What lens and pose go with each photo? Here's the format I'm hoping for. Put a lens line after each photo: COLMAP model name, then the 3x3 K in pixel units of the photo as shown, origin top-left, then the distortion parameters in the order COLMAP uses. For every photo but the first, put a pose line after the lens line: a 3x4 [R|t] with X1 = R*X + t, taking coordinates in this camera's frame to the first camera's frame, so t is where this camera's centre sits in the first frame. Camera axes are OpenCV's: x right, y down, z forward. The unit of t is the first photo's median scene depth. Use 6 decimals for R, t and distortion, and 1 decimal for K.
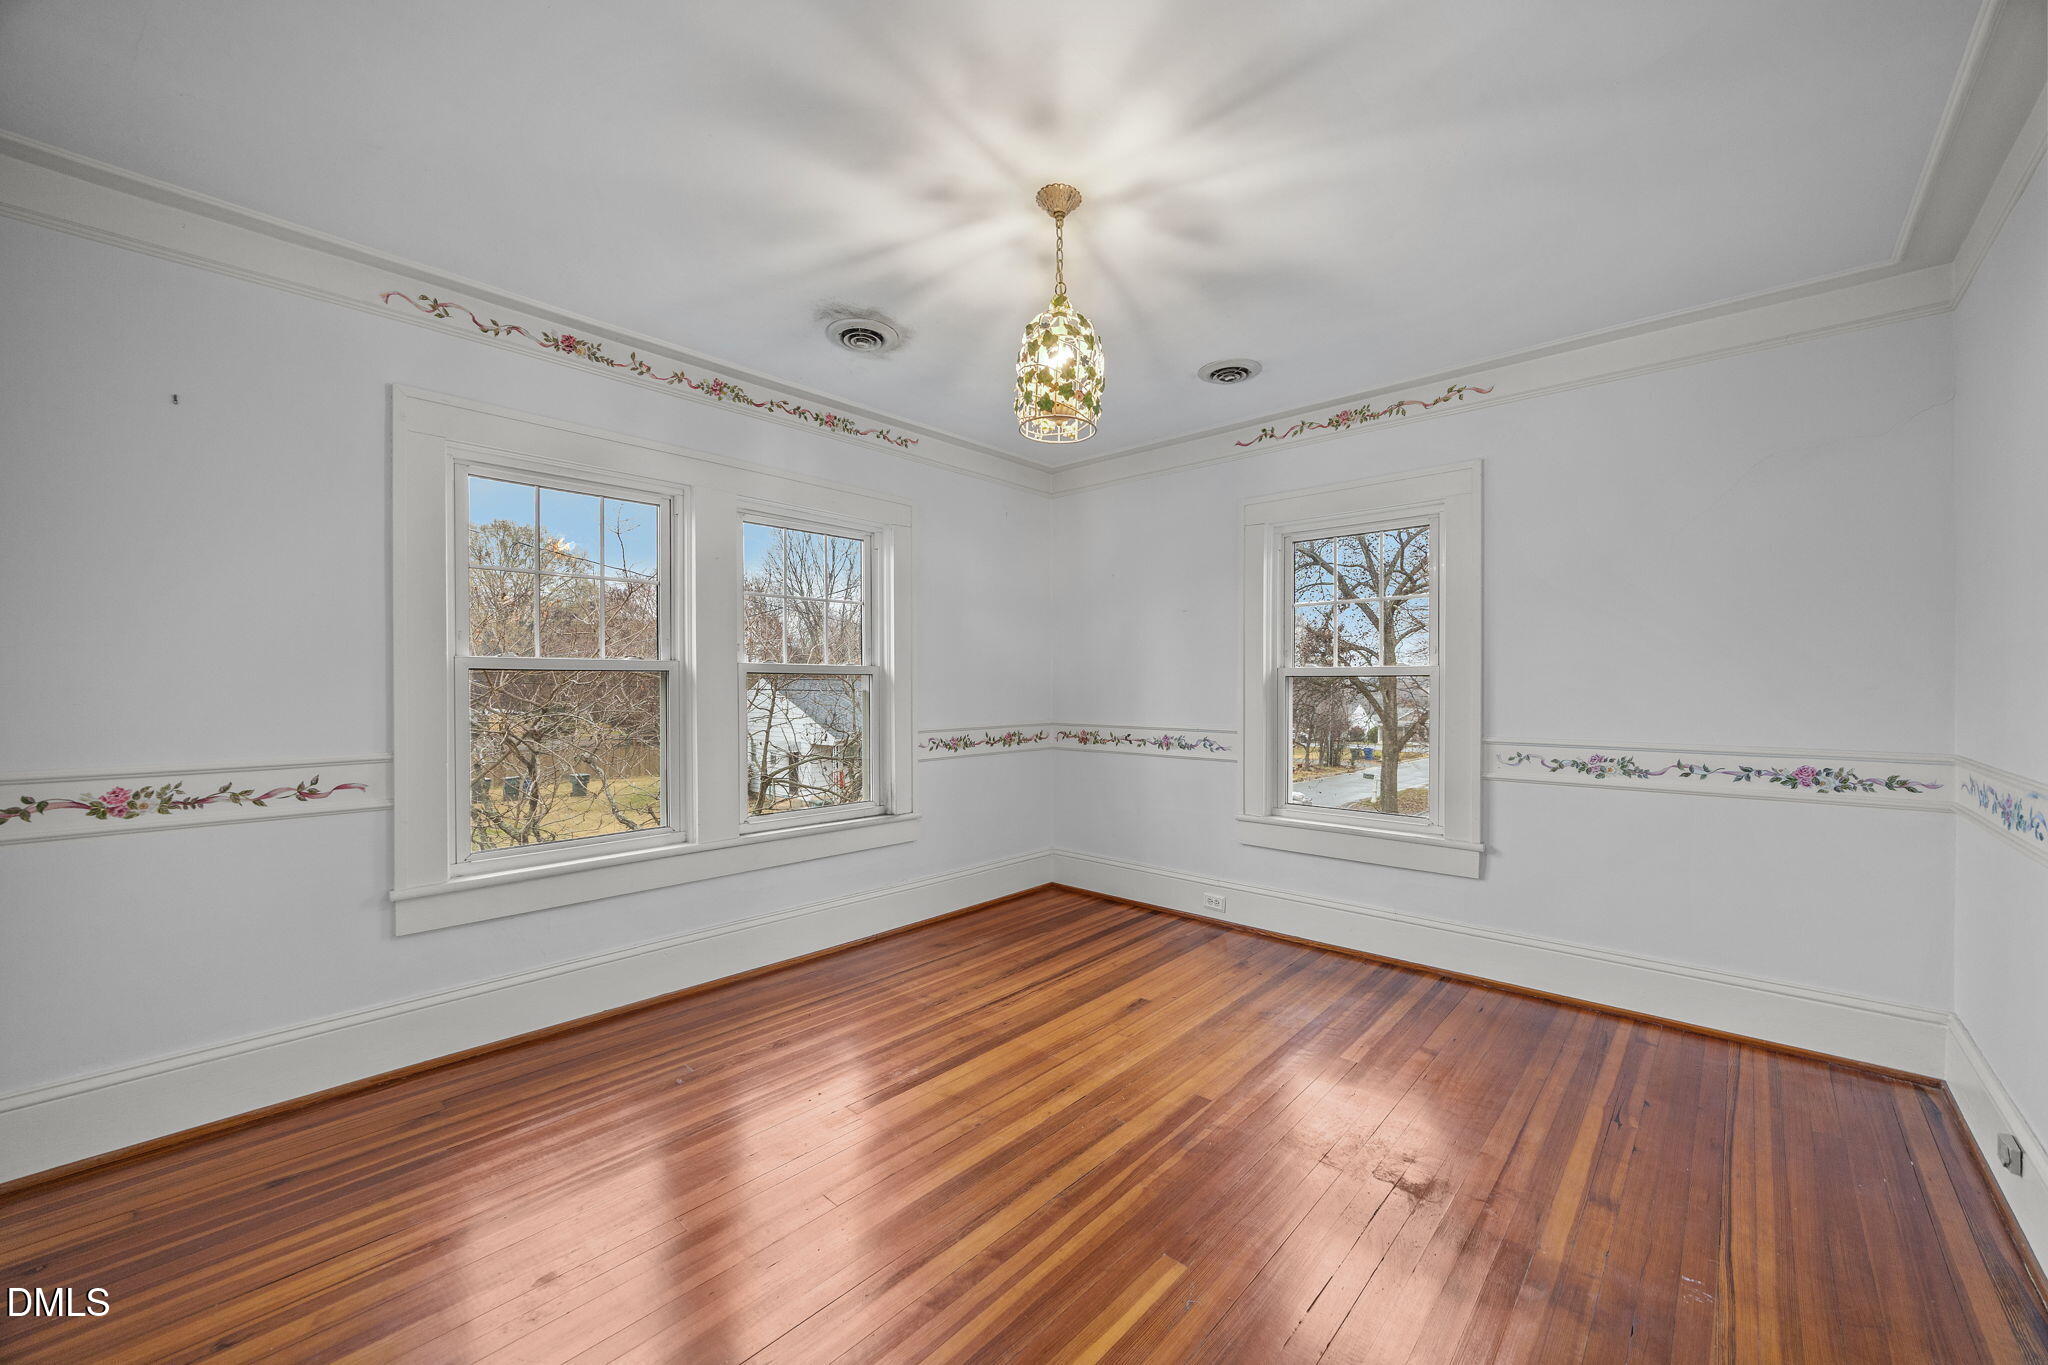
lens RADIAL K [[781.3, 0, 1038.2], [0, 781.3, 689.8], [0, 0, 1]] dist [0.000251, -0.000101]
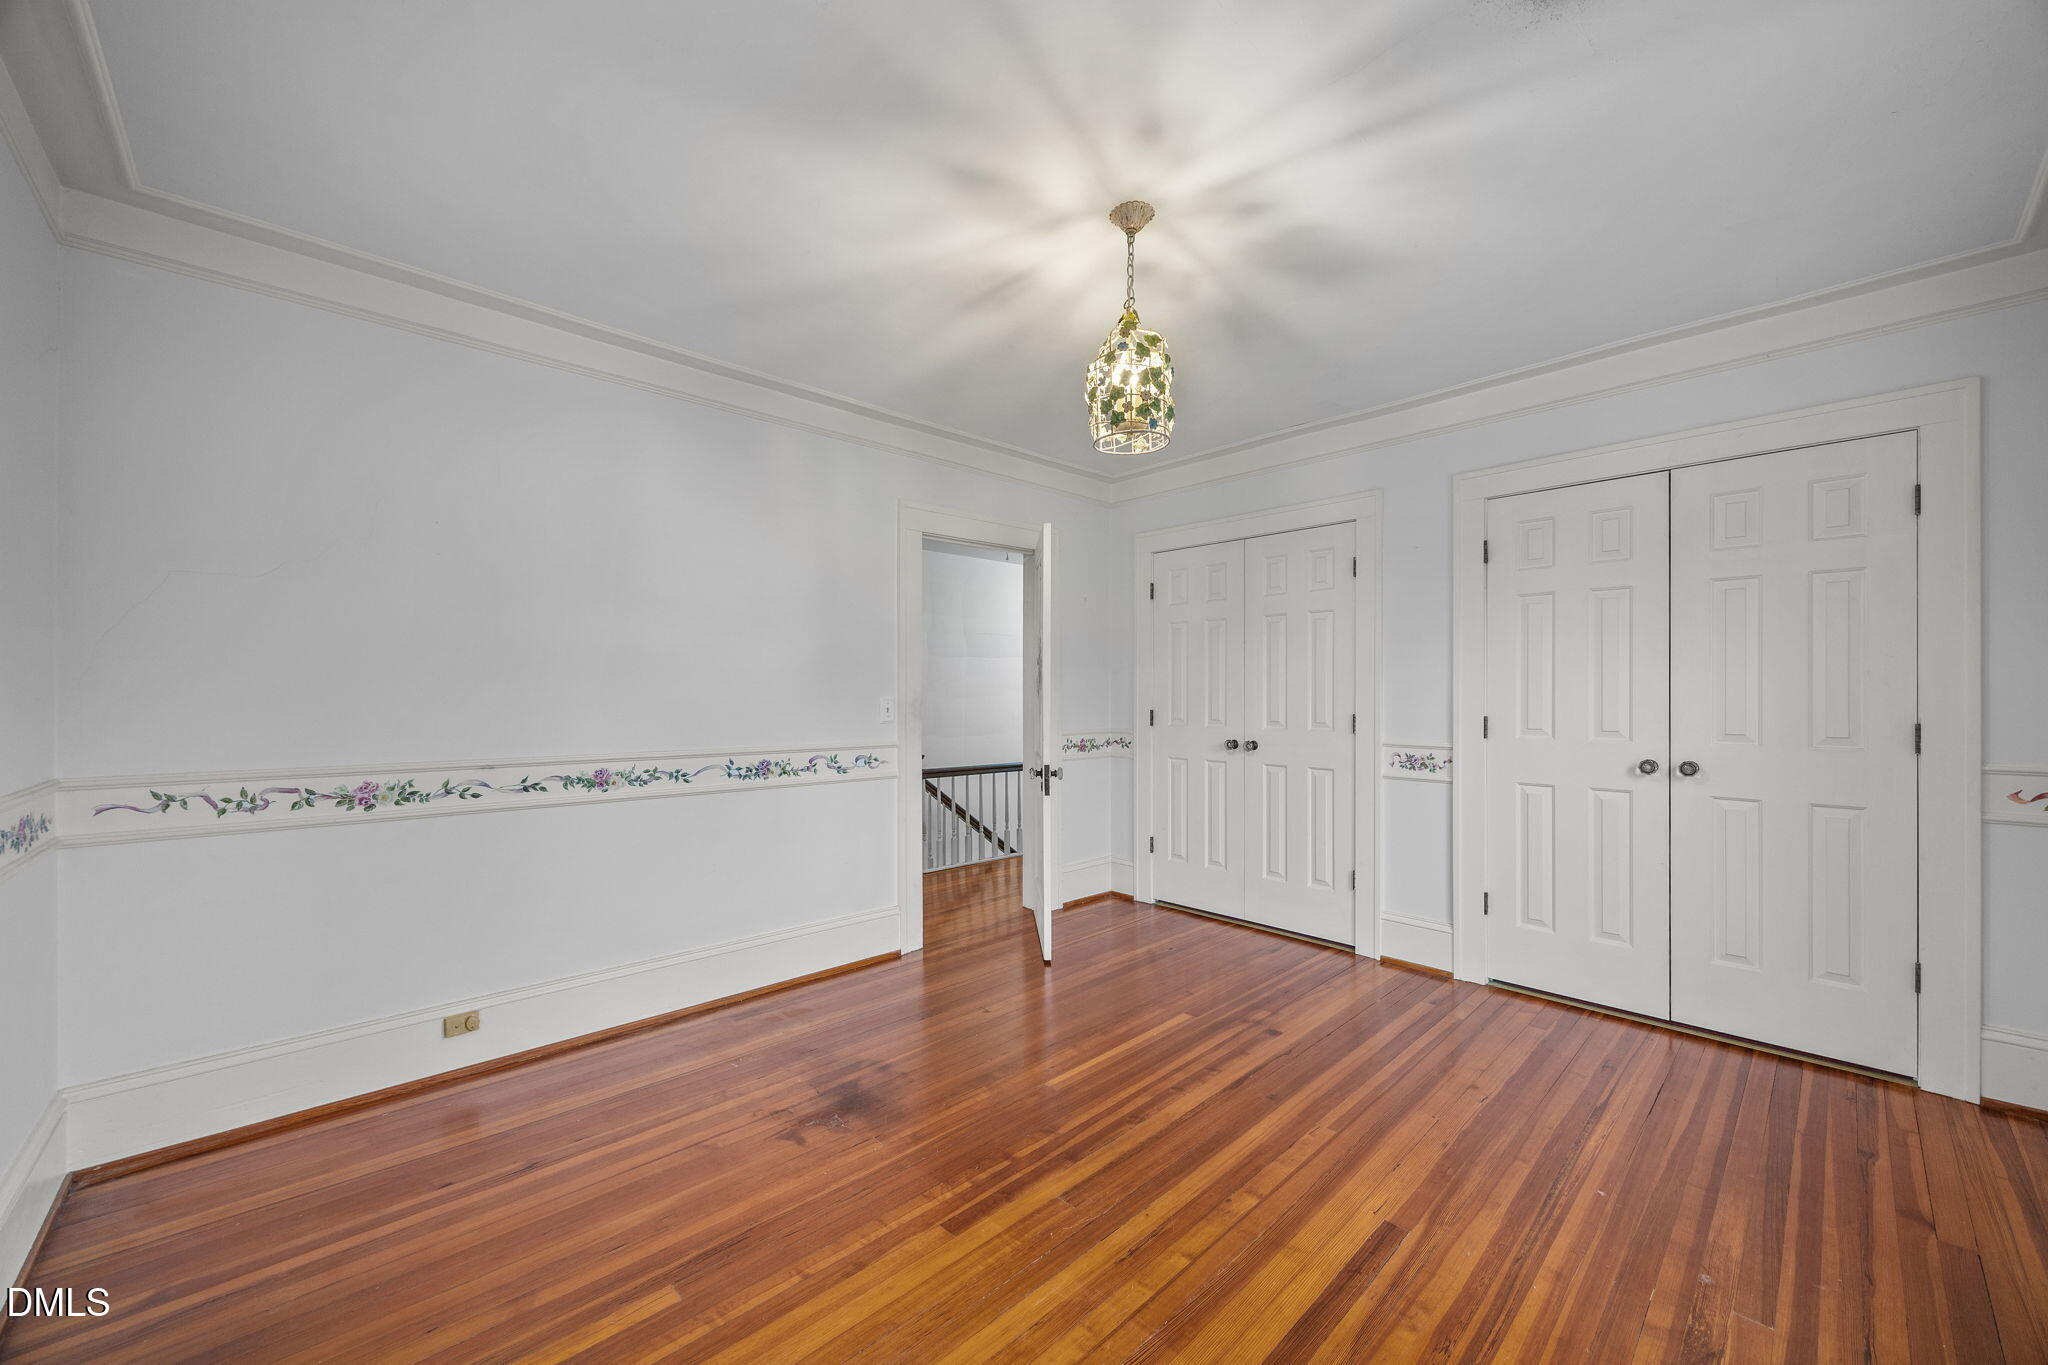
lens RADIAL K [[781.3, 0, 1038.2], [0, 781.3, 689.8], [0, 0, 1]] dist [0.000251, -0.000101]
pose [[-0.997784, 0.002134, 0.066502, 0.075309], [0.001990, 0.999996, -0.002233, -0.007109], [-0.066507, -0.002096, -0.997784, 1.882171]]
